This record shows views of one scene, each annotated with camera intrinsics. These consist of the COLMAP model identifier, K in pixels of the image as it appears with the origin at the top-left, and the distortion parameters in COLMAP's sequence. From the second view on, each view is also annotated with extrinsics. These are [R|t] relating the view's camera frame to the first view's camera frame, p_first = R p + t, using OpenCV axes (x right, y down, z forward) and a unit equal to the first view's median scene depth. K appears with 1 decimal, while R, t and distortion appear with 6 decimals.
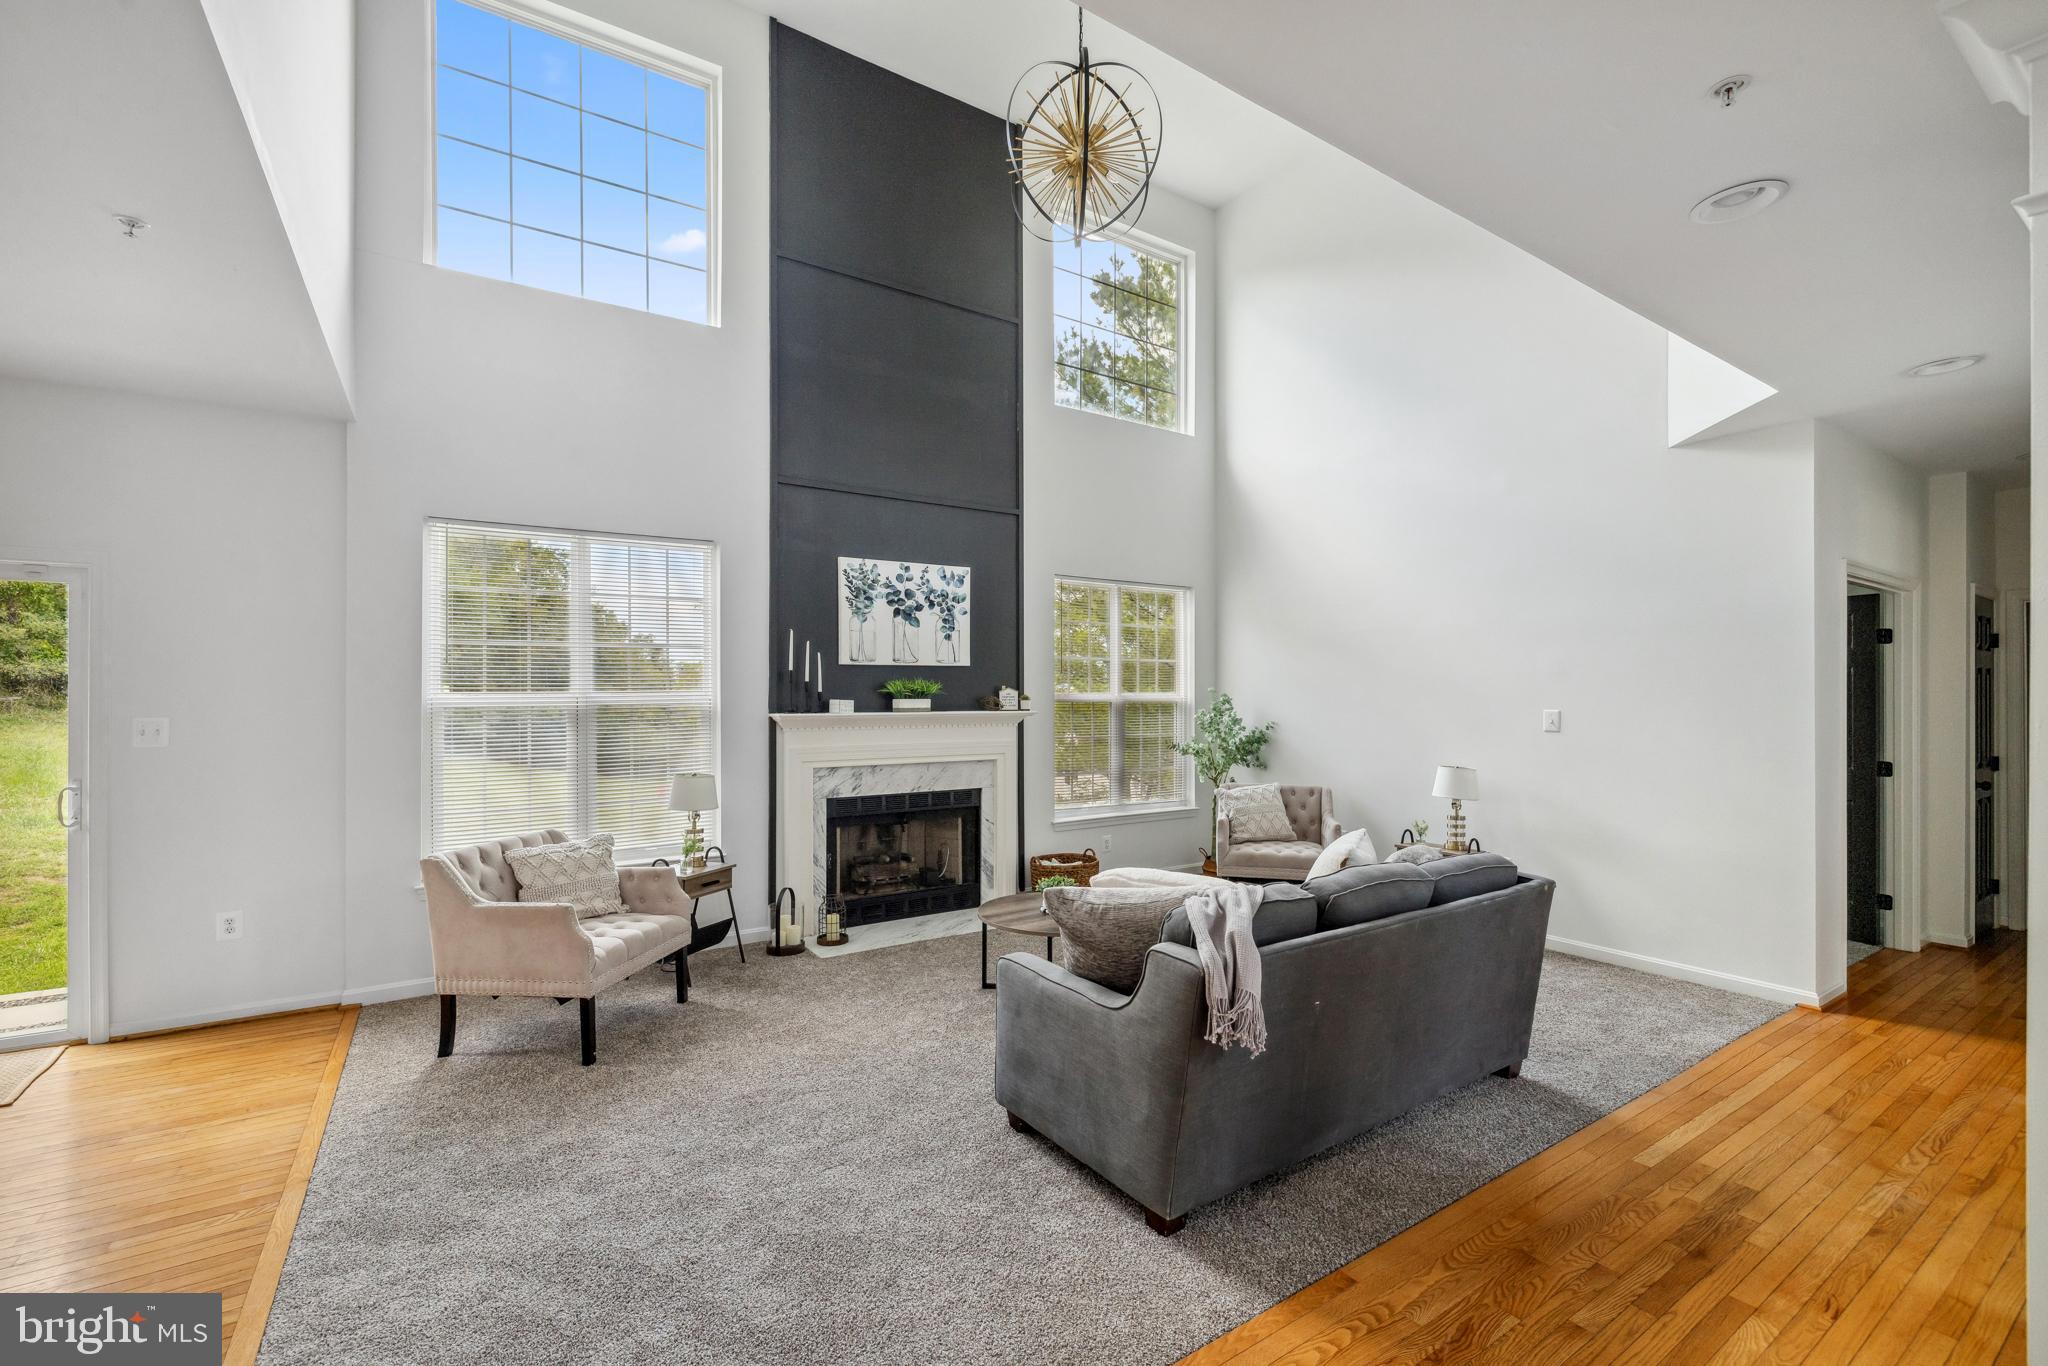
lens RADIAL K [[875.4, 0, 1041.6], [0, 875.4, 686.2], [0, 0, 1]] dist [0.004036, -0.000543]
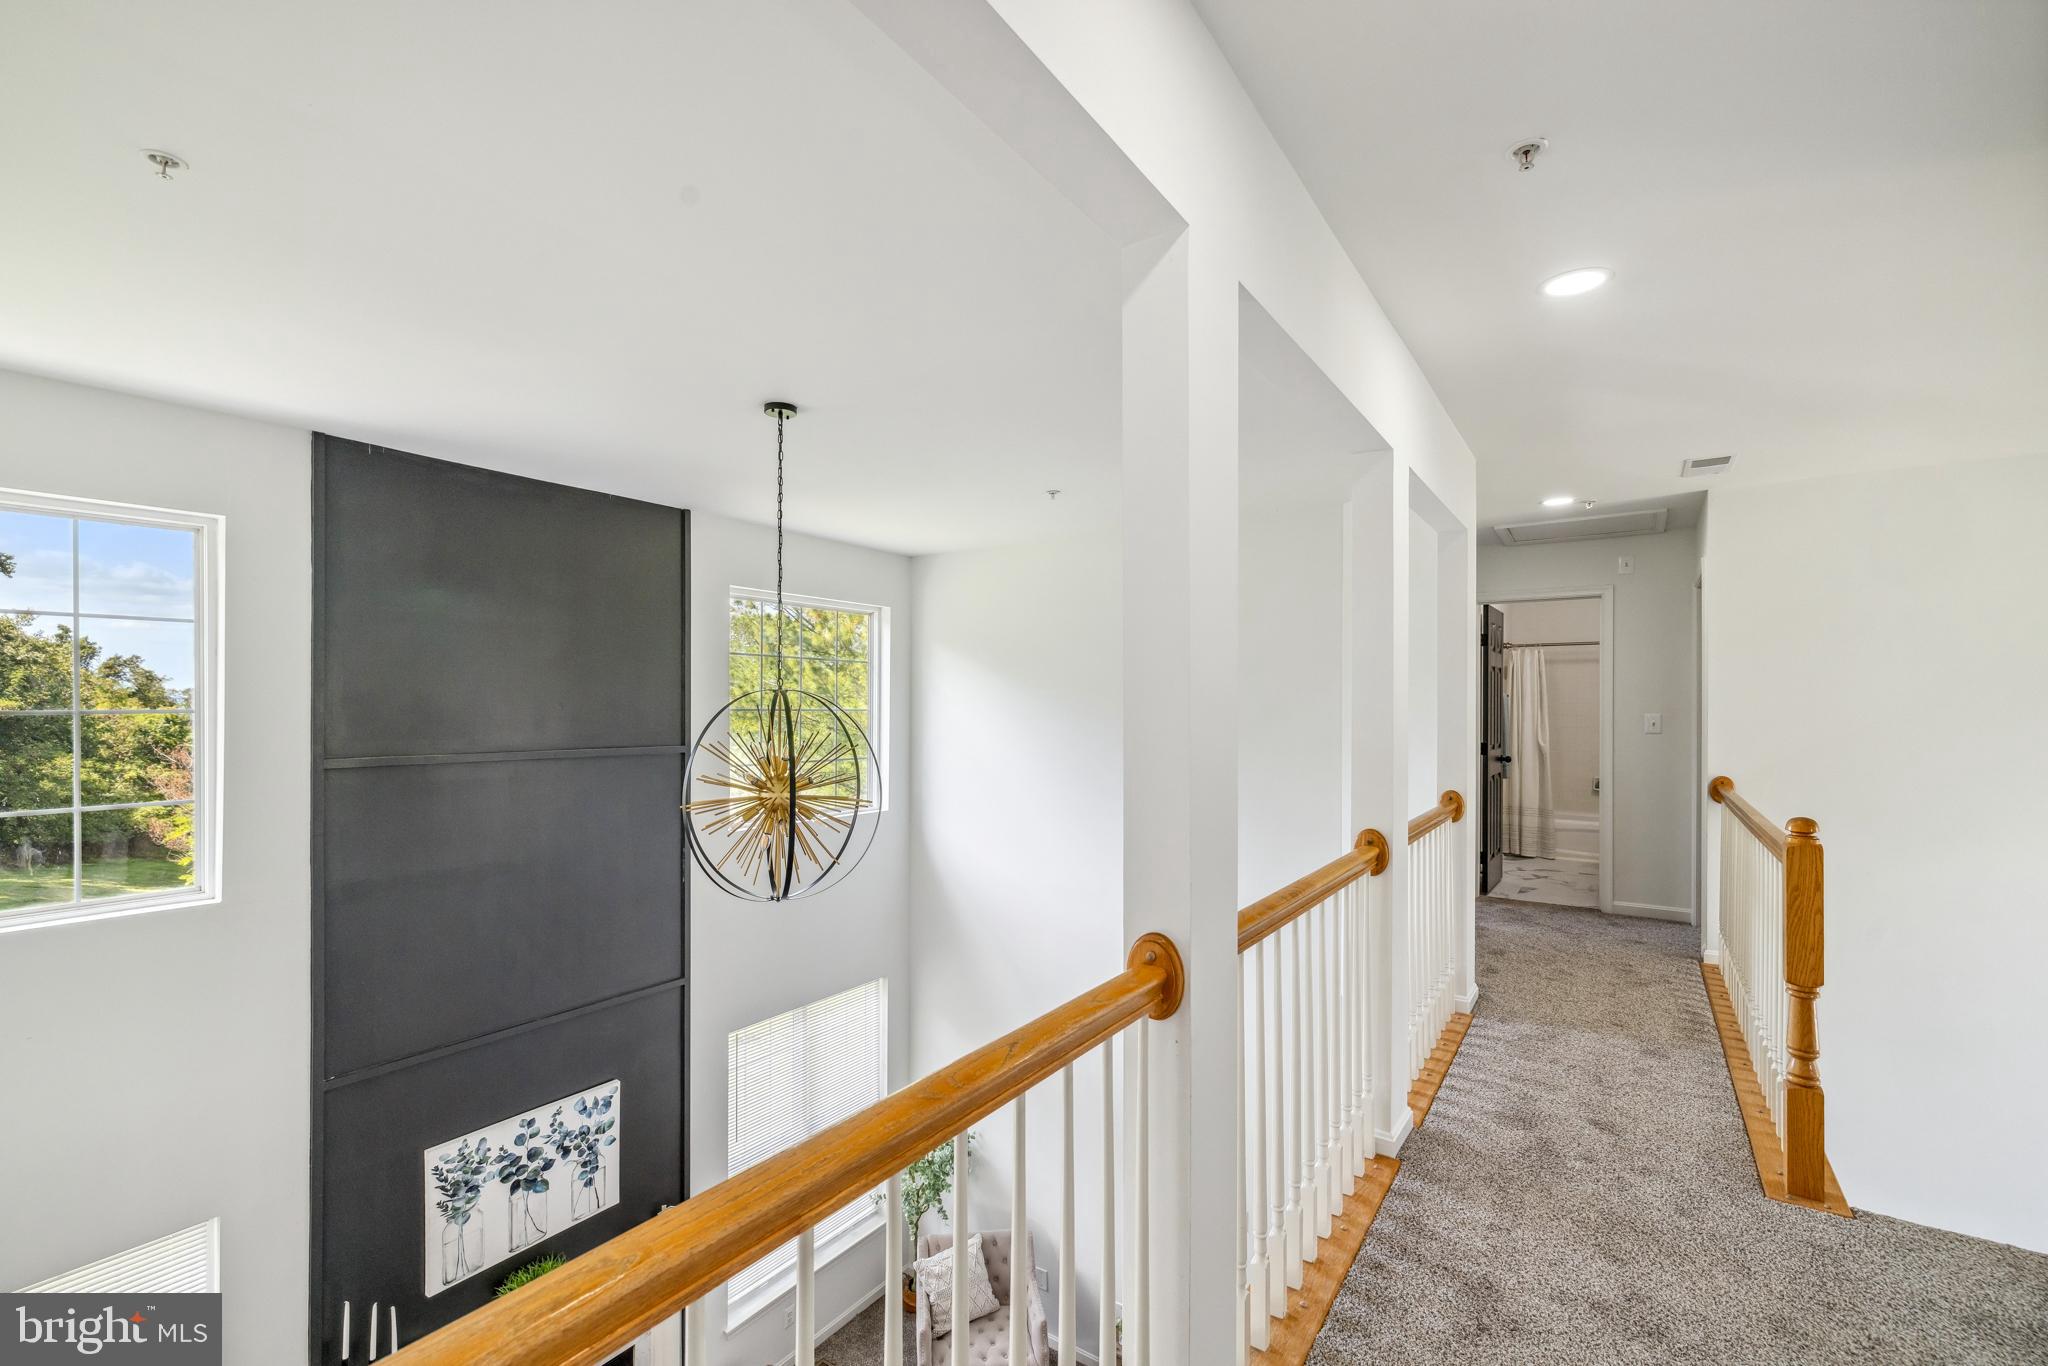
lens RADIAL K [[875.4, 0, 1023.6], [0, 875.4, 707.8], [0, 0, 1]] dist [0.004036, -0.000543]
pose [[0.931321, 0.004914, 0.364166, -0.032591], [-0.008364, 0.999934, 0.007897, -0.500585], [-0.364103, -0.010400, 0.931301, 0.128643]]
